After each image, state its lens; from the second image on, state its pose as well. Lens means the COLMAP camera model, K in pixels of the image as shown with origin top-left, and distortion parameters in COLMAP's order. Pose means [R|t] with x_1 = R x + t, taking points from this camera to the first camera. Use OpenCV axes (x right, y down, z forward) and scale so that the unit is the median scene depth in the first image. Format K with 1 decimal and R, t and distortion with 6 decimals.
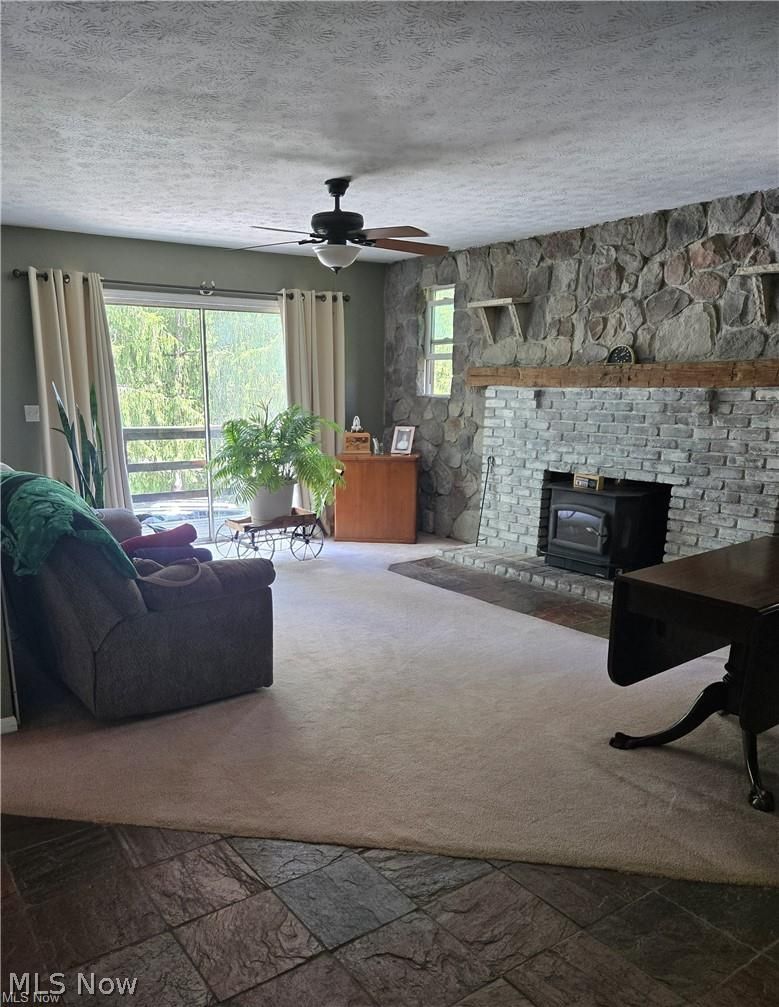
lens RADIAL K [[712.8, 0, 389.2], [0, 712.8, 501.0], [0, 0, 1]] dist [-0.009343, -0.008364]
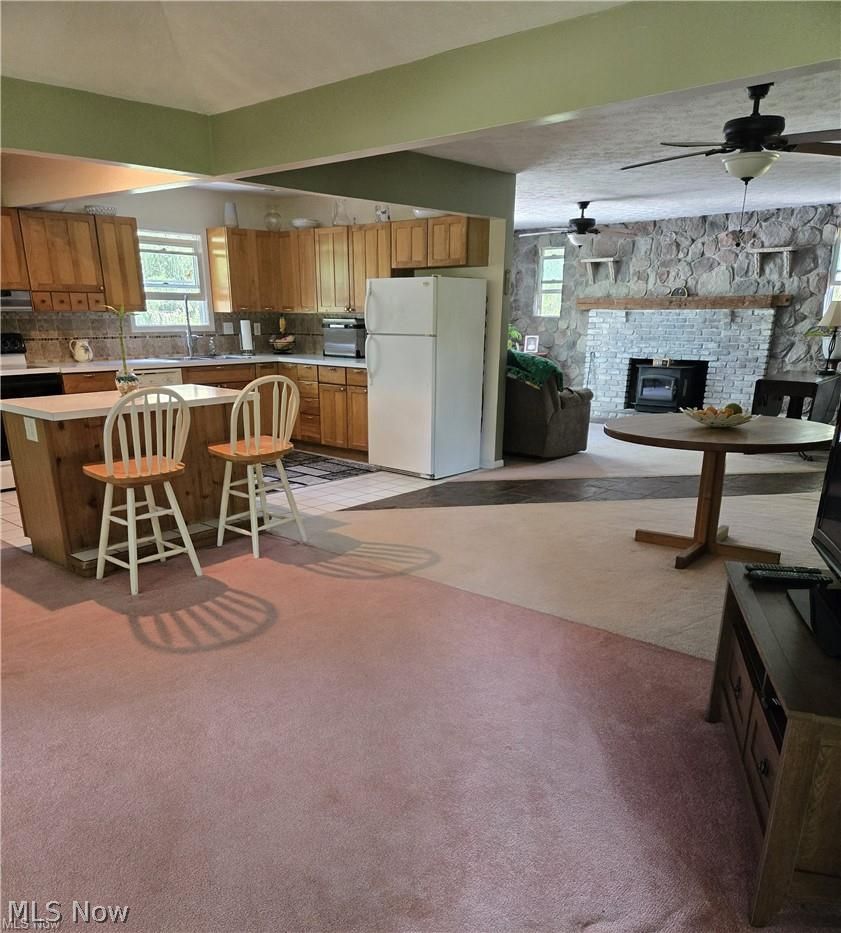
lens RADIAL K [[772.4, 0, 420.4], [0, 772.4, 468.8], [0, 0, 1]] dist [0.014139, 0.007184]
pose [[0.957152, -0.054096, 0.284488, -0.860466], [0.045532, 0.998291, 0.036637, 0.140284], [-0.285984, -0.022113, 0.957979, -0.699315]]
